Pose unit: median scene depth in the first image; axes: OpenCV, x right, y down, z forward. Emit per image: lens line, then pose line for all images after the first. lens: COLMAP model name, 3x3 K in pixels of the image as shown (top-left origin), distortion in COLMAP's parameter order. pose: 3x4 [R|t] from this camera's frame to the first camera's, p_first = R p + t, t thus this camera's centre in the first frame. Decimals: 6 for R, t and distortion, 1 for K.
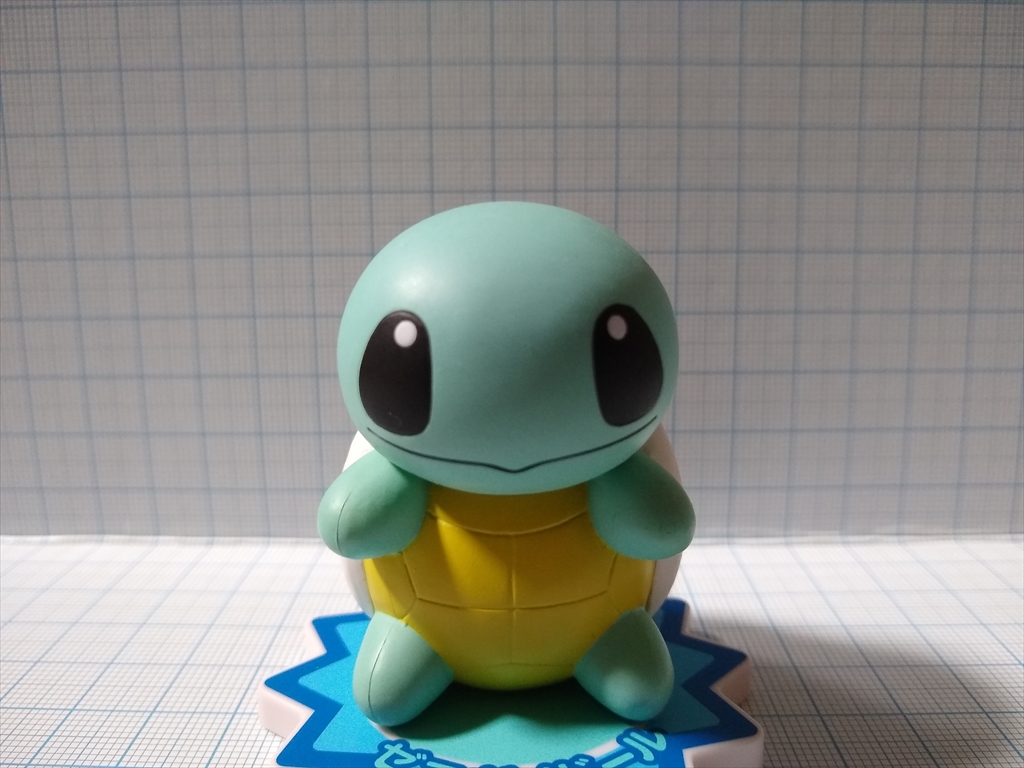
lens RADIAL K [[875.6, 0, 516.0], [0, 875.6, 371.4], [0, 0, 1]] dist [-0.128771, 0.144448]
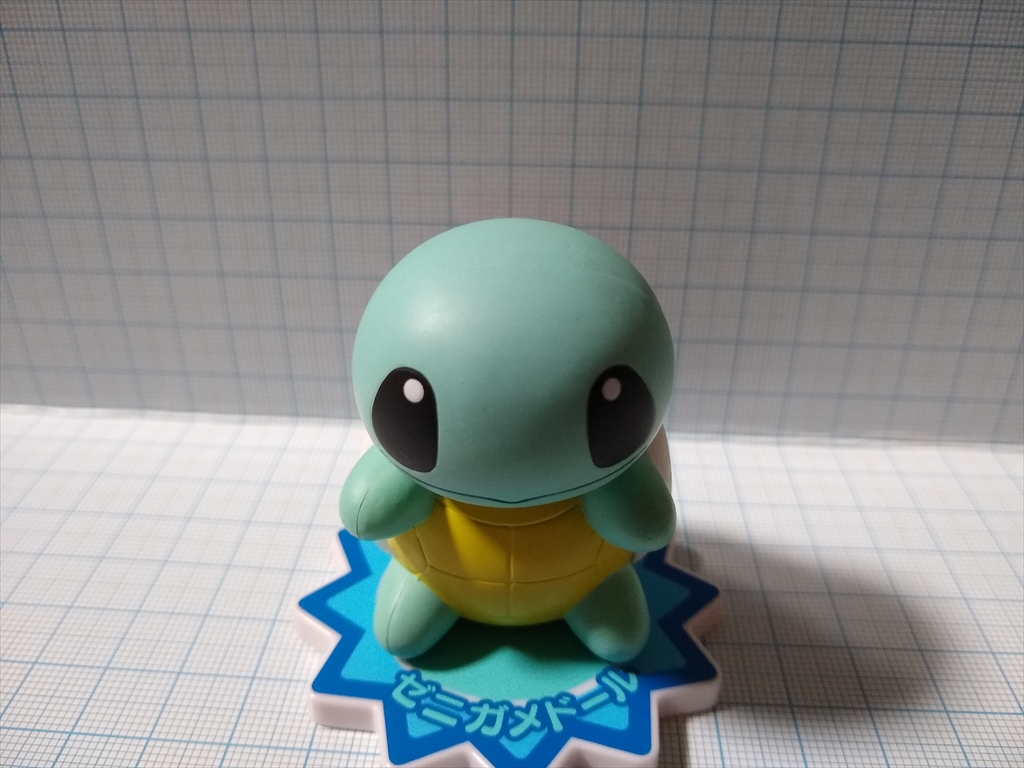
lens RADIAL K [[875.6, 0, 516.0], [0, 875.6, 371.4], [0, 0, 1]] dist [-0.128771, 0.144448]
pose [[0.999027, 0.036527, -0.024723, 0.013351], [-0.027121, 0.950754, 0.308758, -0.215481], [0.034783, -0.307787, 0.950819, -0.004059]]
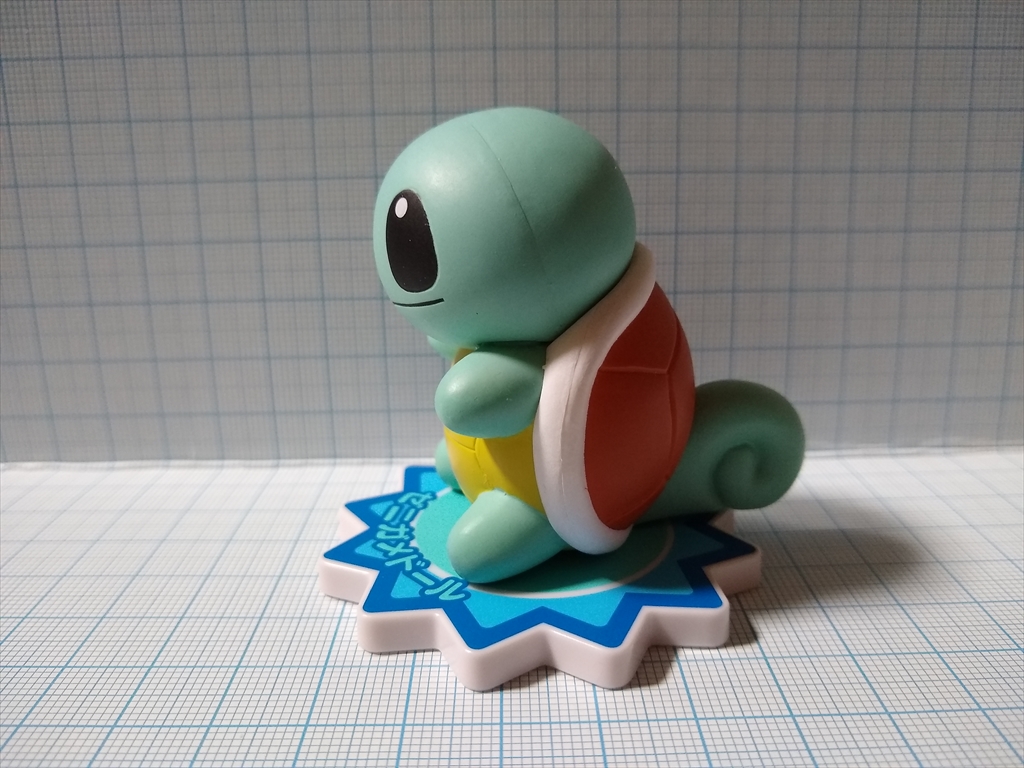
lens RADIAL K [[875.6, 0, 516.0], [0, 875.6, 371.4], [0, 0, 1]] dist [-0.128771, 0.144448]
pose [[0.999657, -0.013541, 0.022405, -0.098841], [0.012157, 0.998077, 0.060788, 0.031368], [-0.023185, -0.060495, 0.997899, -0.019860]]
